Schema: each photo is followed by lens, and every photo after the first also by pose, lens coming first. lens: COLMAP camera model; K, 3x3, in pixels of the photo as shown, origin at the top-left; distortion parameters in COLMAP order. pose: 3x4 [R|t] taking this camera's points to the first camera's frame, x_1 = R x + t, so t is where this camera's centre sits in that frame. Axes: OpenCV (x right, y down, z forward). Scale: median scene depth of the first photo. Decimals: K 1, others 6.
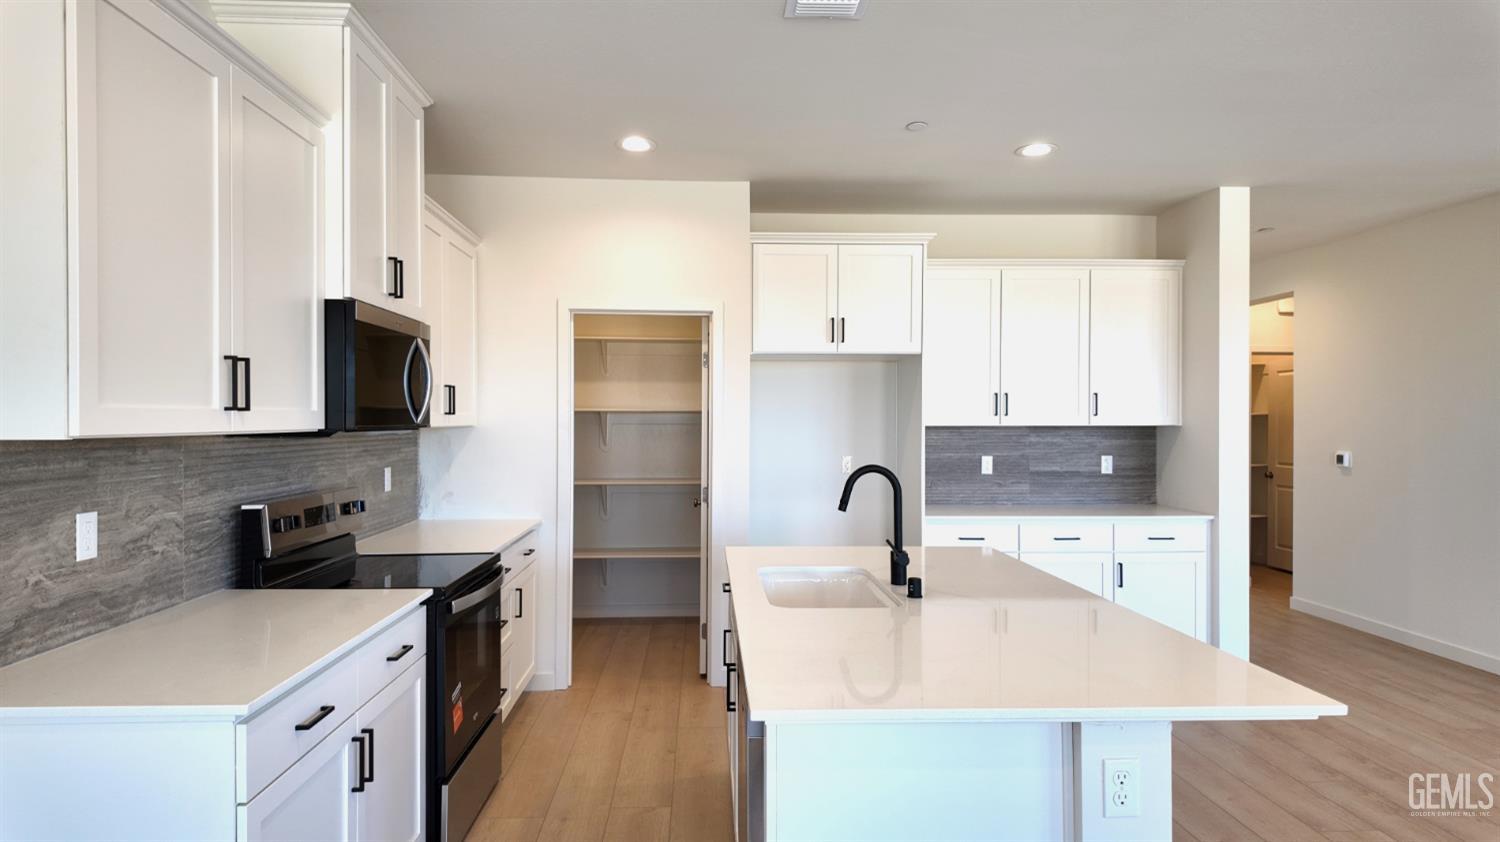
lens RADIAL K [[877.2, 0, 755.5], [0, 877.2, 426.4], [0, 0, 1]] dist [0.059043, -0.059680]
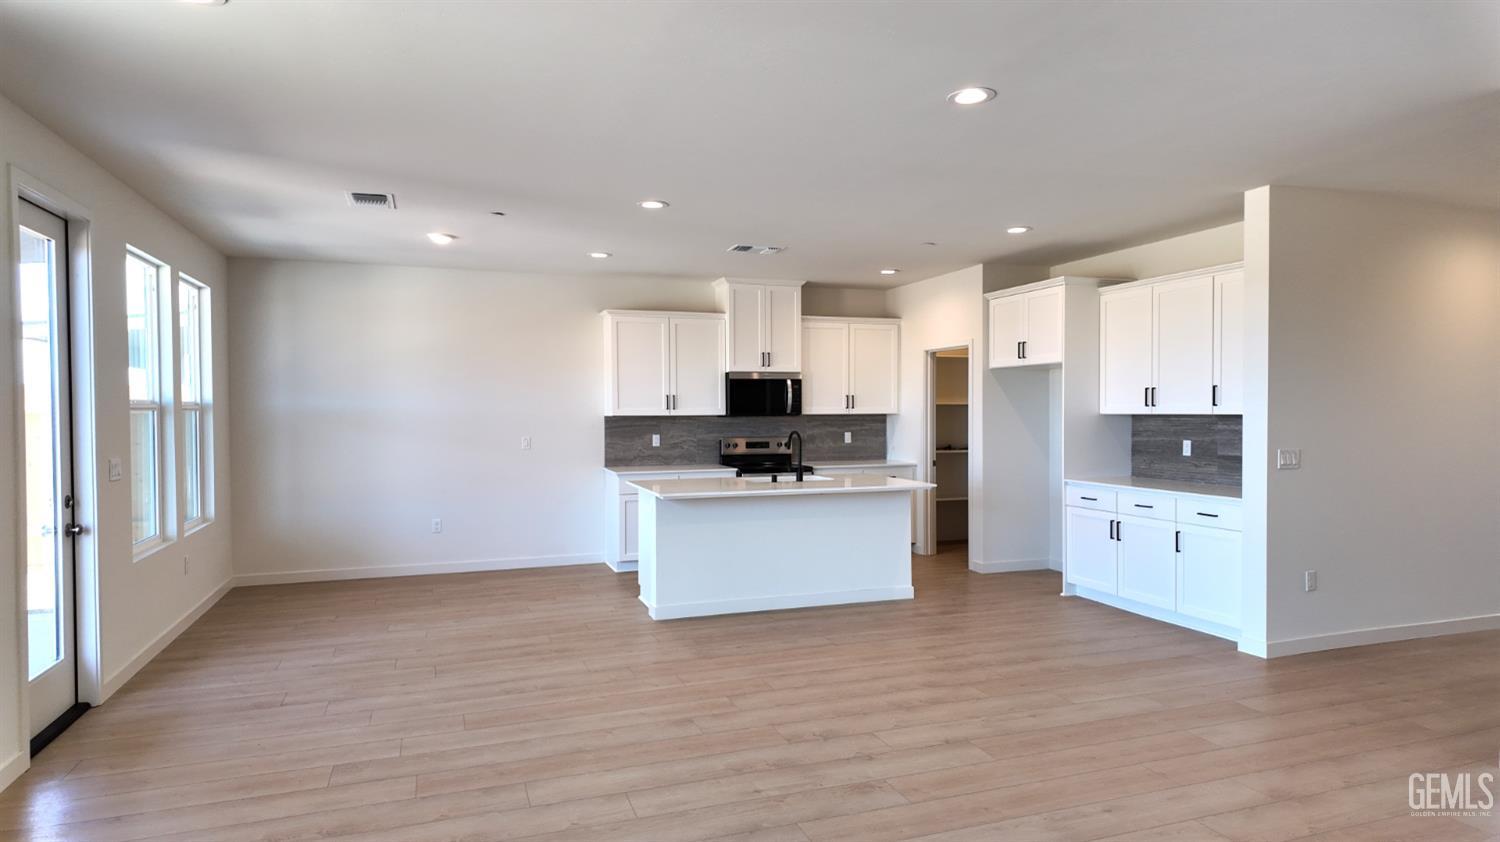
lens RADIAL K [[877.2, 0, 755.5], [0, 877.2, 426.4], [0, 0, 1]] dist [0.059043, -0.059680]
pose [[0.283200, 0.016771, -0.958914, 2.614181], [-0.002274, 0.999856, 0.016815, -0.007132], [0.959058, -0.002581, 0.283198, 0.247927]]
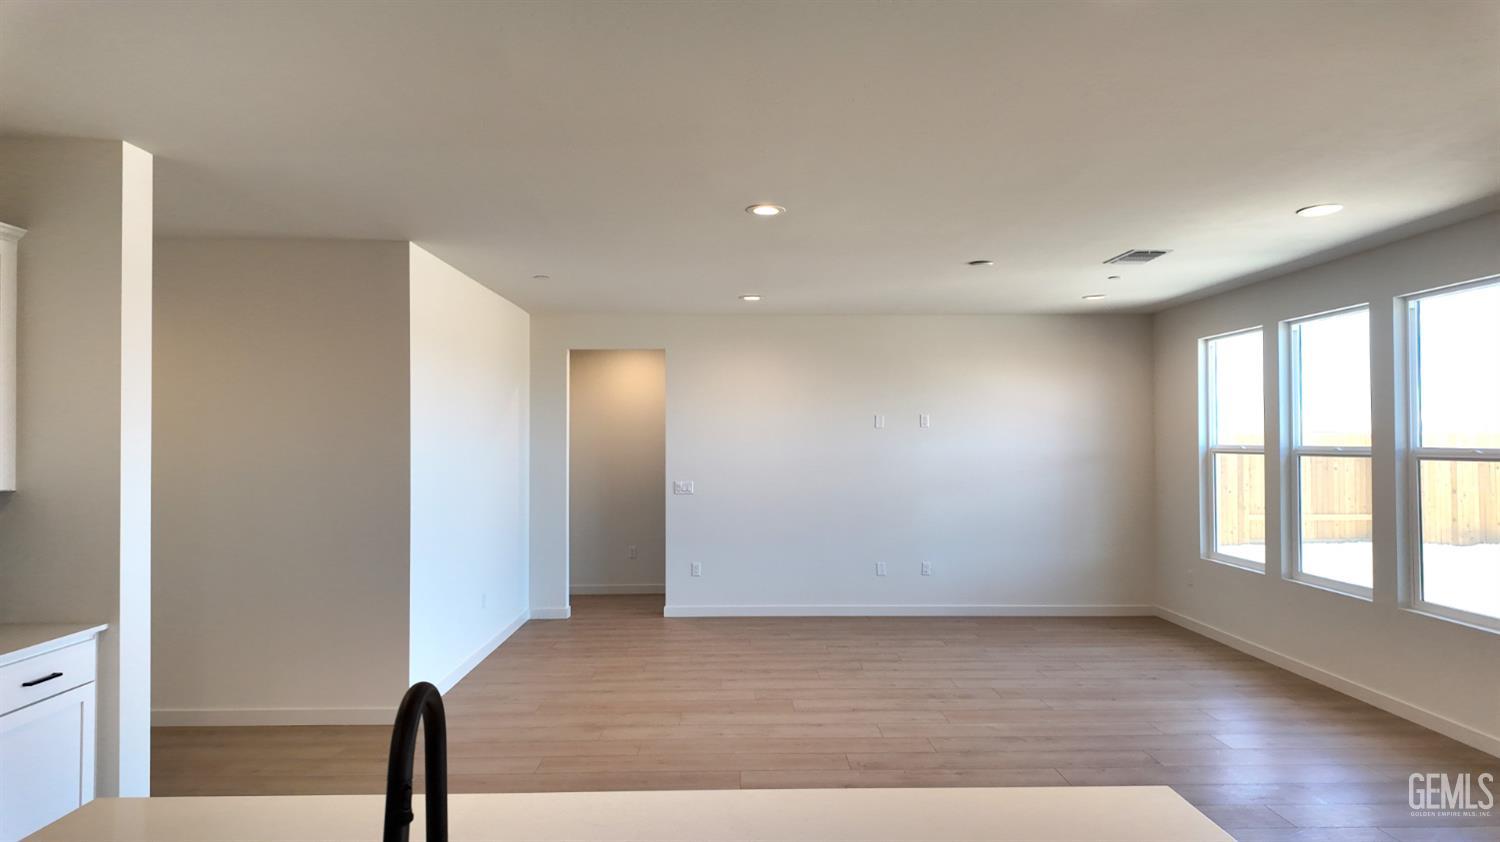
lens RADIAL K [[877.2, 0, 755.5], [0, 877.2, 426.4], [0, 0, 1]] dist [0.059043, -0.059680]
pose [[0.034753, 0.009775, 0.999348, -0.264620], [0.008679, 0.999912, -0.010082, -0.072133], [-0.999358, 0.009023, 0.034665, 0.929082]]
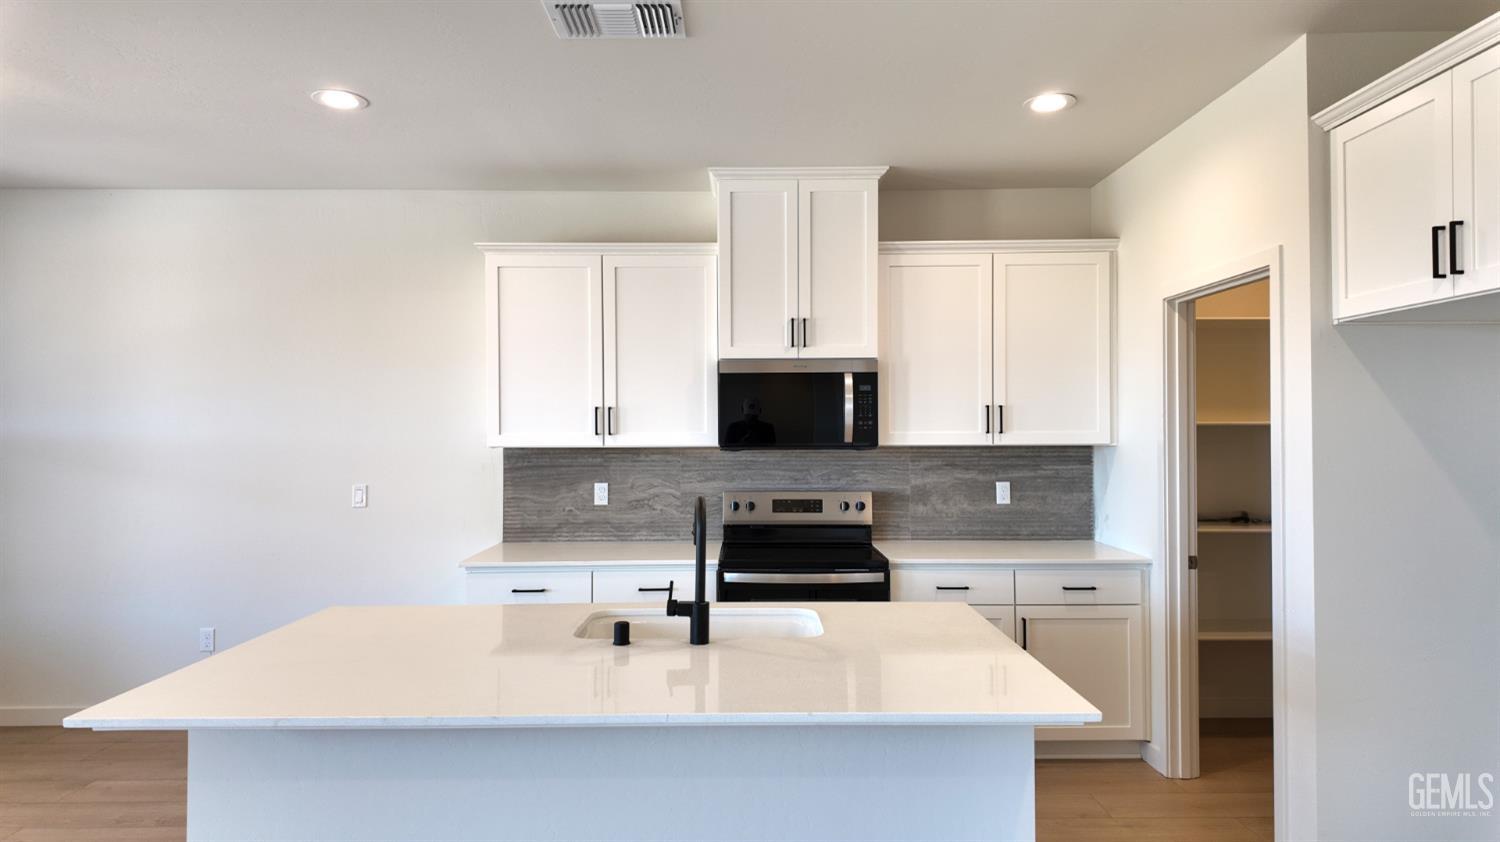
lens RADIAL K [[877.2, 0, 755.5], [0, 877.2, 426.4], [0, 0, 1]] dist [0.059043, -0.059680]
pose [[-0.056584, -0.006522, -0.998377, 1.085611], [-0.003315, 0.999974, -0.006345, -0.021184], [0.998392, 0.002951, -0.056604, 1.216101]]
